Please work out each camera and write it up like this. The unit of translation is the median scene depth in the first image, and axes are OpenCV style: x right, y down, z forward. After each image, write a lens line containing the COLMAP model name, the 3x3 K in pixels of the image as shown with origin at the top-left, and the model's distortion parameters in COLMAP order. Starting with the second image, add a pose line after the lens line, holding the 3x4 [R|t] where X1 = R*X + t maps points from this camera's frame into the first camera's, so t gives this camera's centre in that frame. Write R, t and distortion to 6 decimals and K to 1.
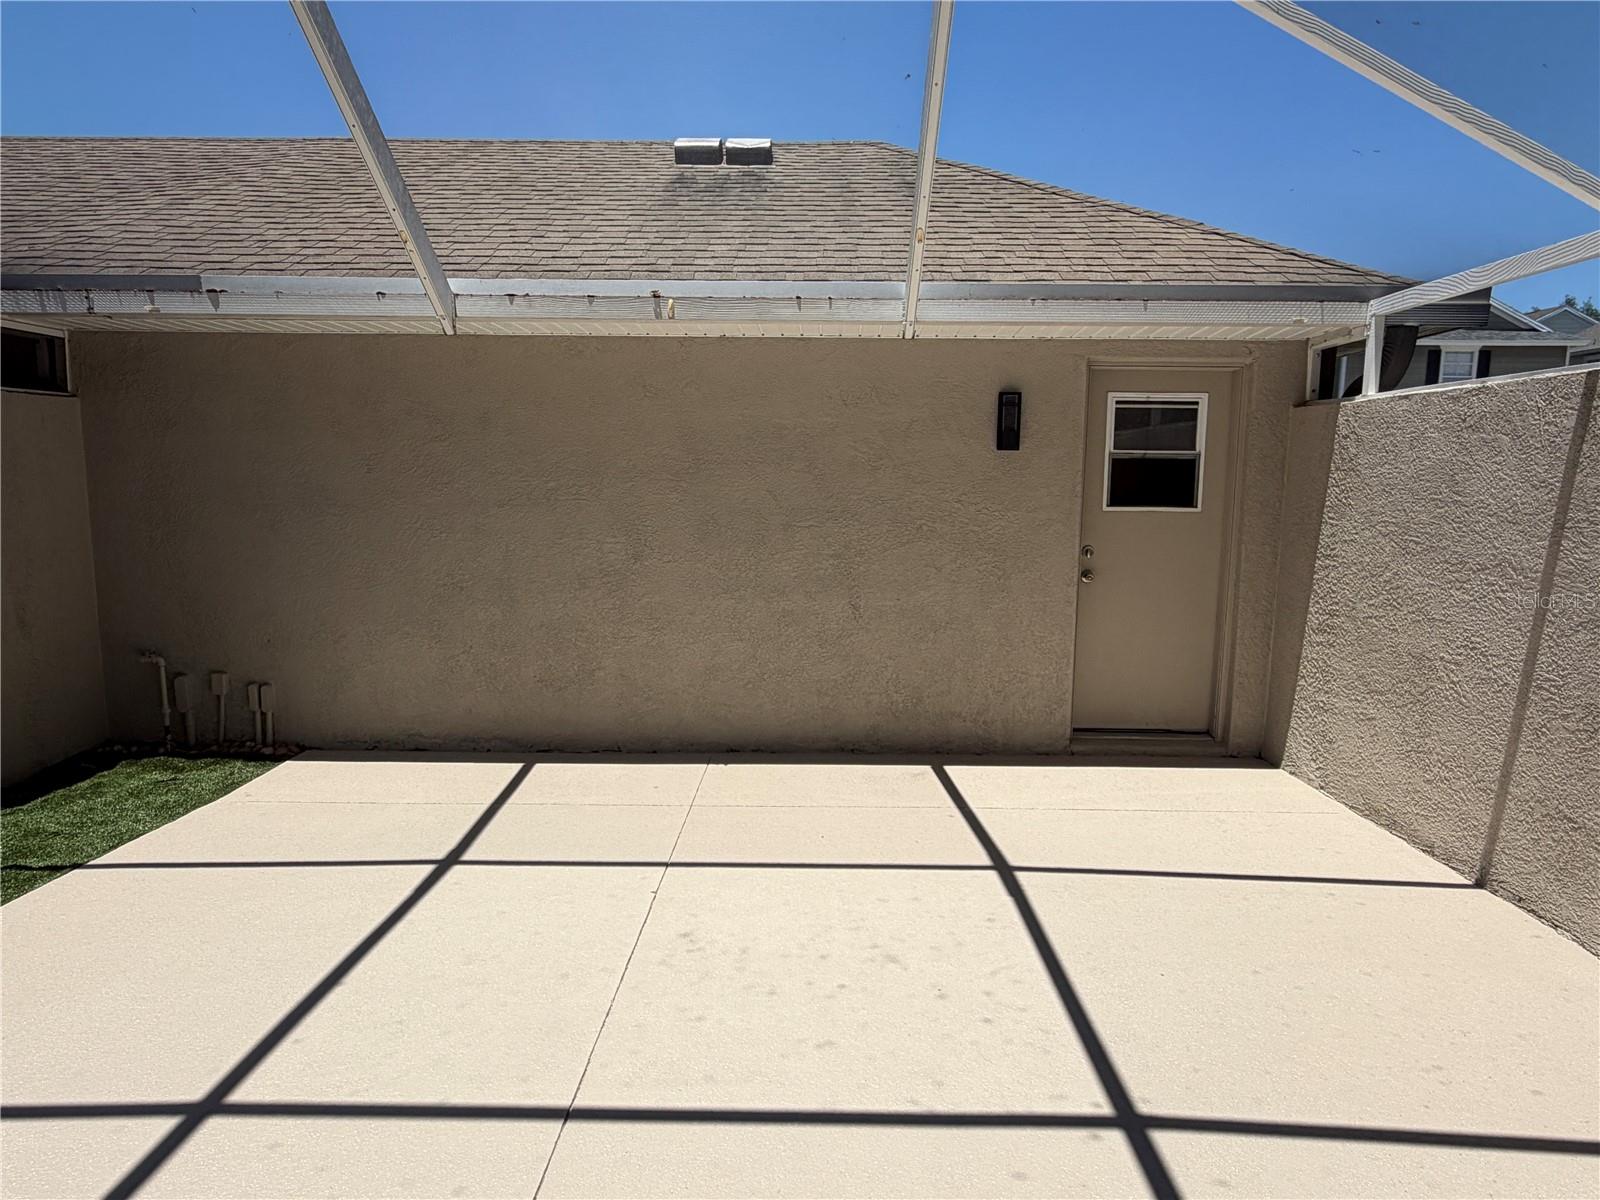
lens RADIAL K [[979.1, 0, 800.6], [0, 979.1, 606.5], [0, 0, 1]] dist [-0.001156, -0.001415]
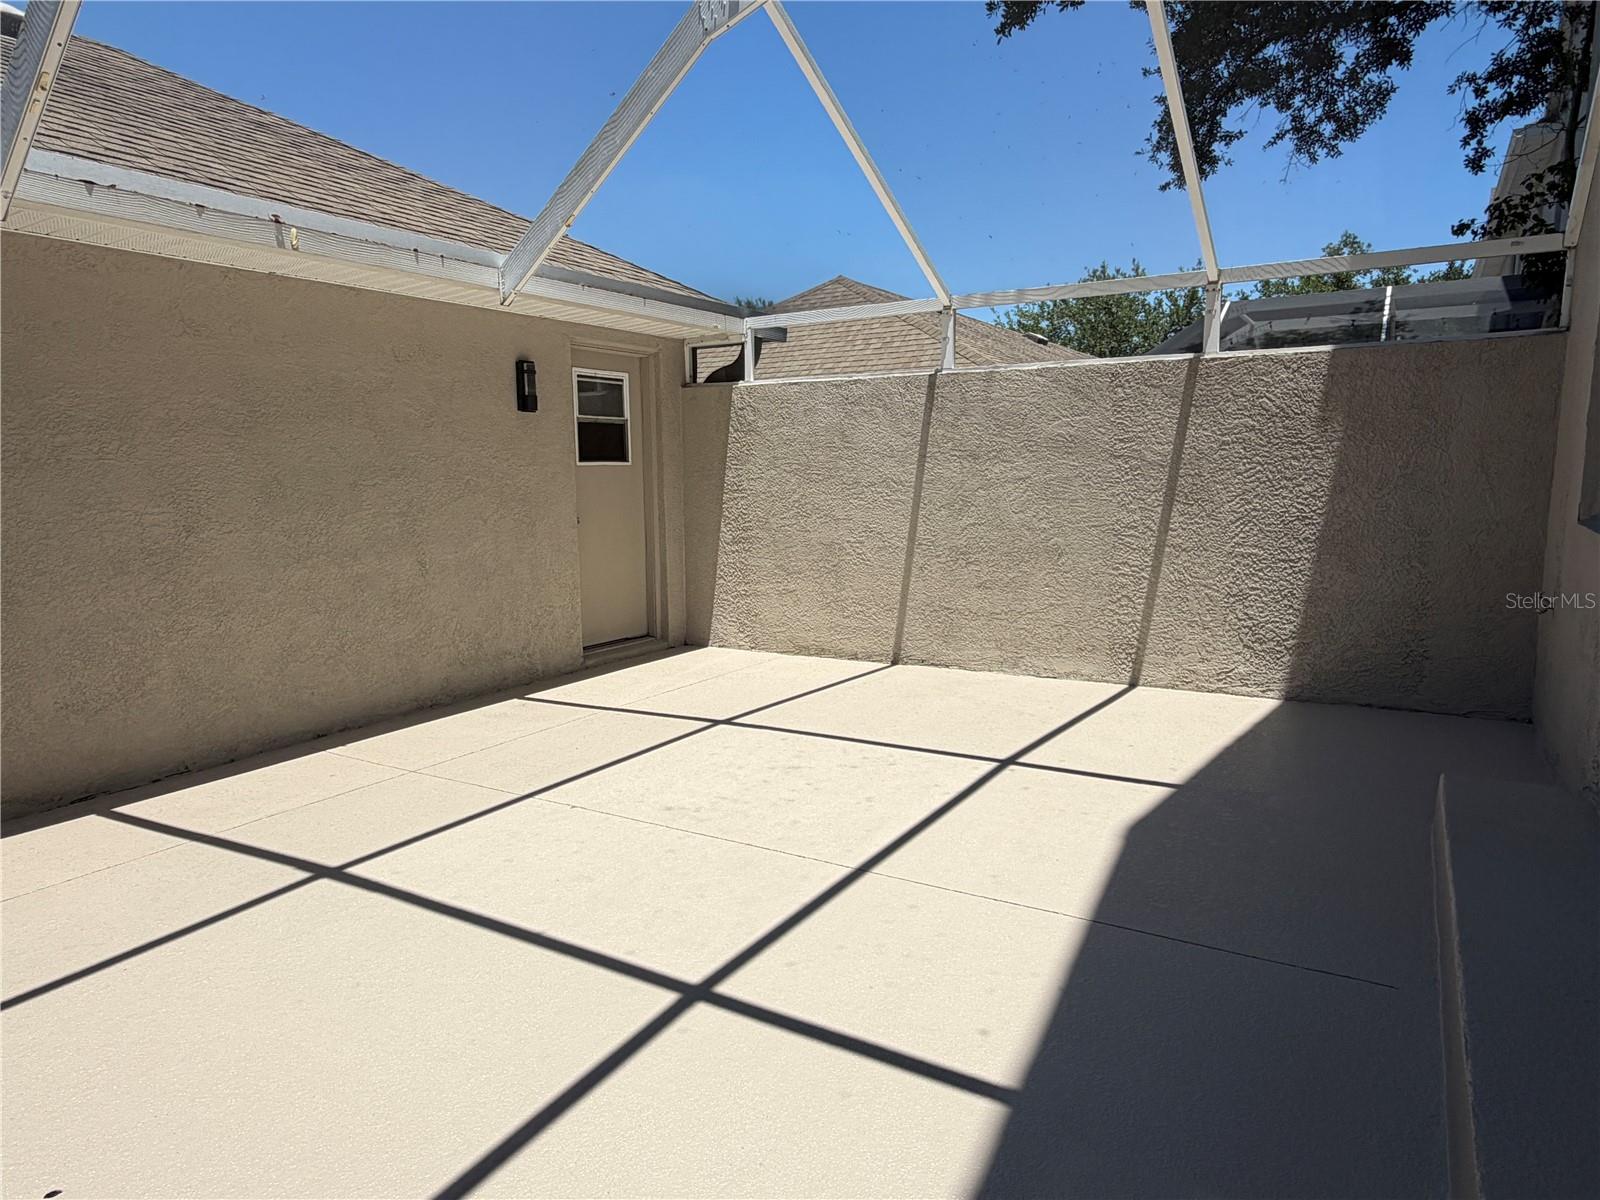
lens RADIAL K [[979.1, 0, 800.6], [0, 979.1, 606.5], [0, 0, 1]] dist [-0.001156, -0.001415]
pose [[0.518865, -0.135858, 0.843991, -0.621390], [0.128895, 0.988437, 0.079869, 0.014333], [-0.845083, 0.067345, 0.530377, 0.142354]]
